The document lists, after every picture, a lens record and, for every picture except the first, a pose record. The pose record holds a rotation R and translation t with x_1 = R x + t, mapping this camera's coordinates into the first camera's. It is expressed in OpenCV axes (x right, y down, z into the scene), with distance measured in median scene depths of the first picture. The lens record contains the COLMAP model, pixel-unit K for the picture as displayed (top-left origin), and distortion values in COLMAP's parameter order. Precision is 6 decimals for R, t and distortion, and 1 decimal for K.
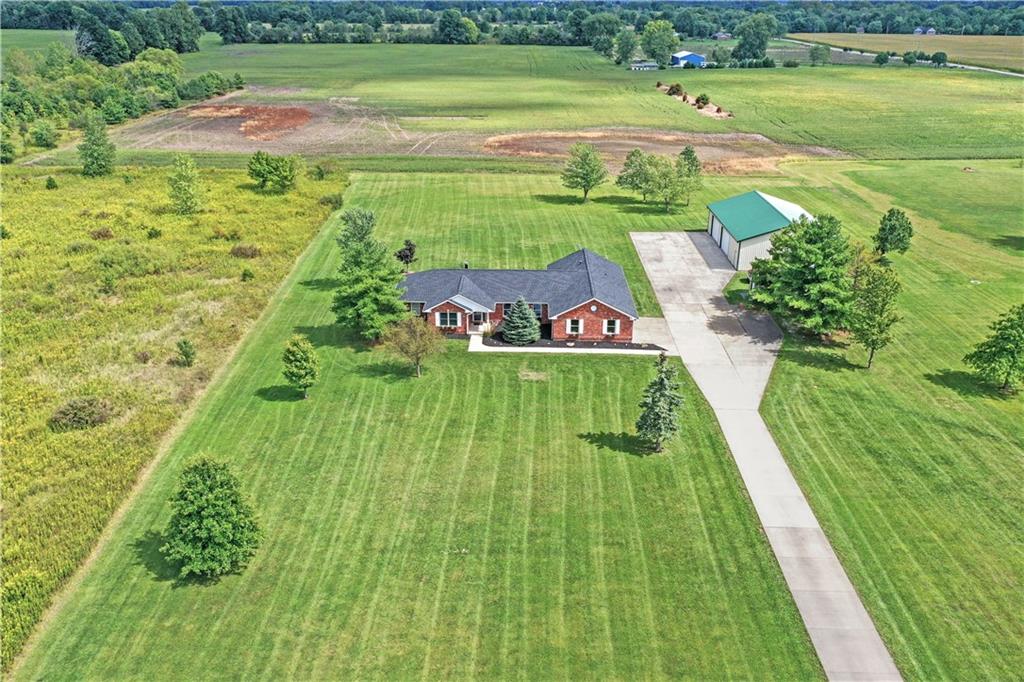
lens RADIAL K [[826.6, 0, 512.0], [0, 826.6, 341.0], [0, 0, 1]] dist [0.009837, -0.000898]
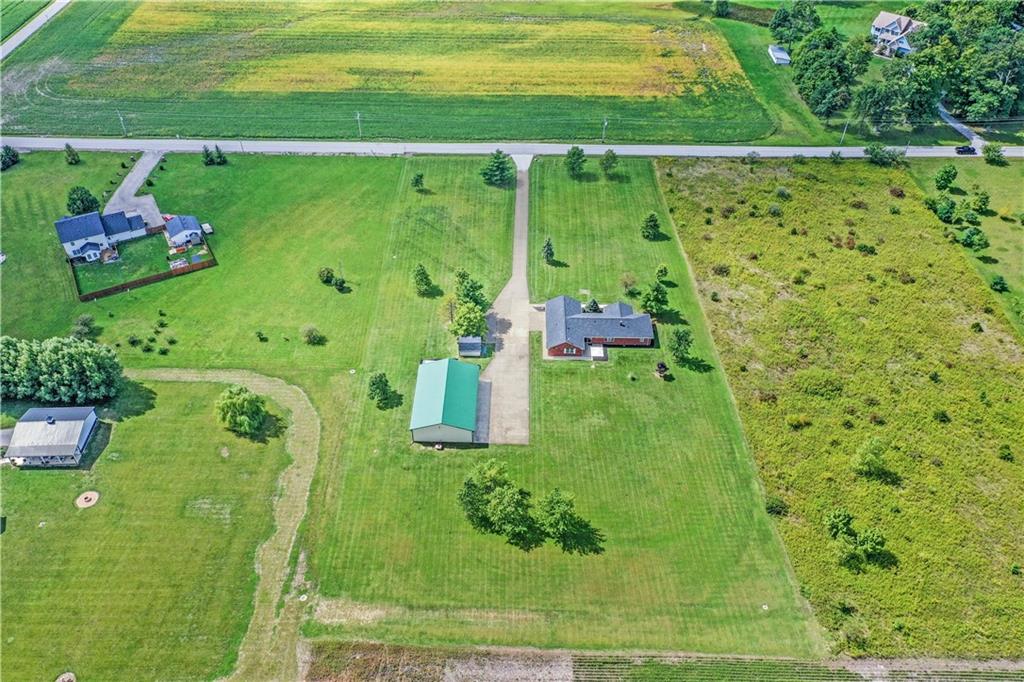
lens RADIAL K [[811.8, 0, 512.0], [0, 811.8, 341.0], [0, 0, 1]] dist [0.007480, 0.001811]
pose [[-0.999932, -0.004939, -0.010534, 0.279837], [-0.011635, 0.421598, 0.906708, -2.211433], [-0.000037, 0.906769, -0.421627, 2.146260]]
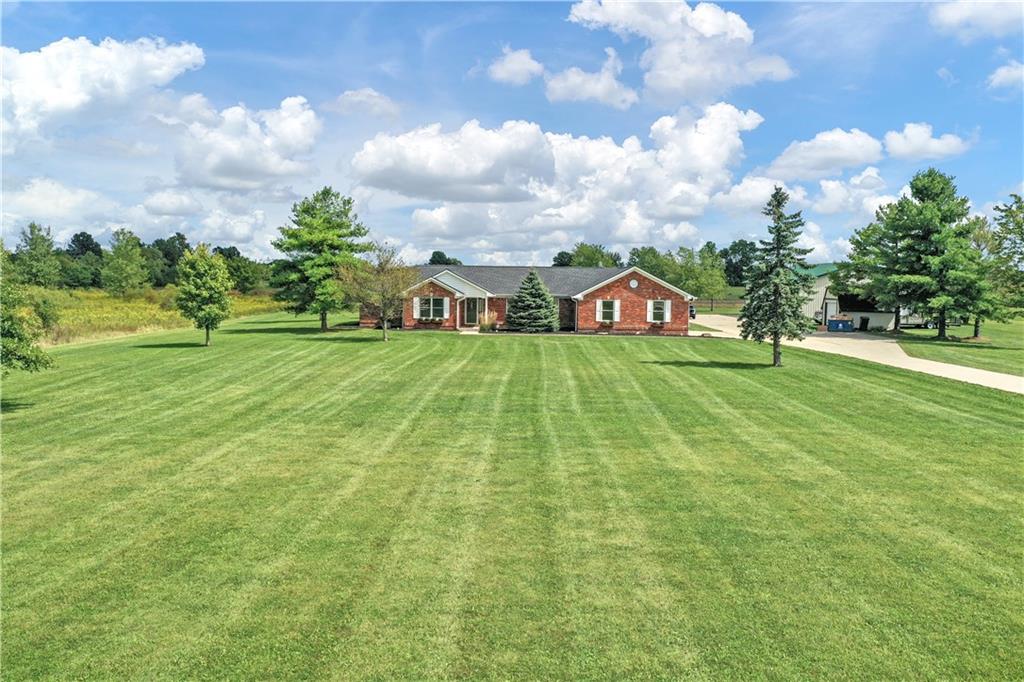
lens RADIAL K [[826.6, 0, 512.0], [0, 826.6, 341.0], [0, 0, 1]] dist [0.009837, -0.000898]
pose [[0.999839, 0.000738, 0.017954, -0.020193], [0.004907, 0.949973, -0.312294, 0.232024], [-0.017286, 0.312331, 0.949816, 0.331239]]
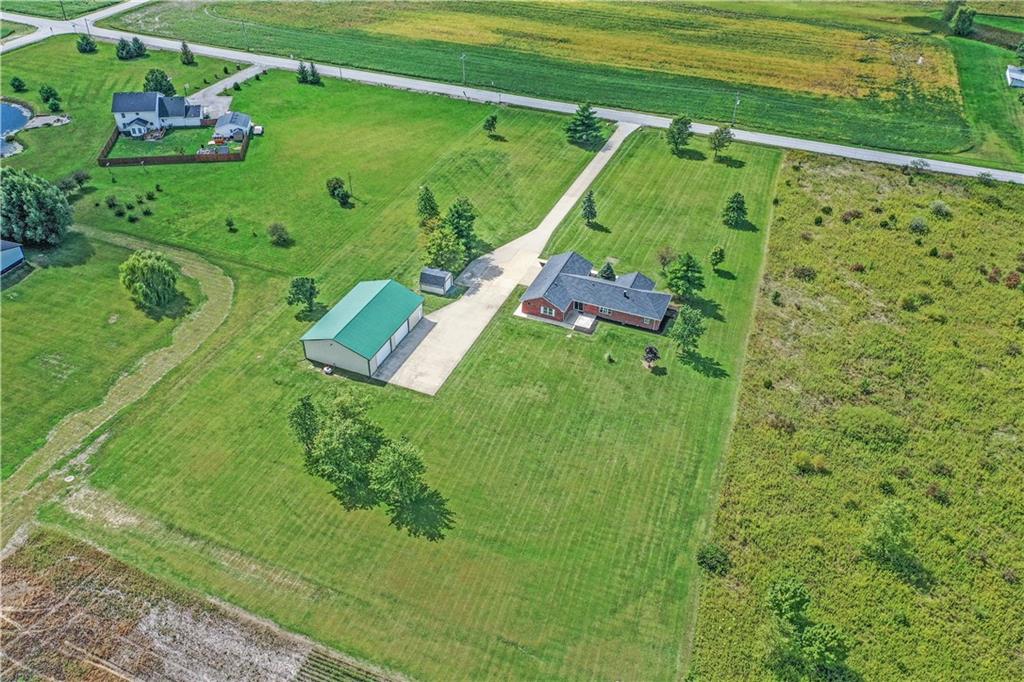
lens RADIAL K [[826.6, 0, 512.0], [0, 826.6, 341.0], [0, 0, 1]] dist [0.009837, -0.000898]
pose [[-0.932050, -0.228491, 0.281203, -0.367061], [0.128587, 0.516987, 0.846280, -1.622255], [-0.338745, 0.824934, -0.452477, 2.103317]]
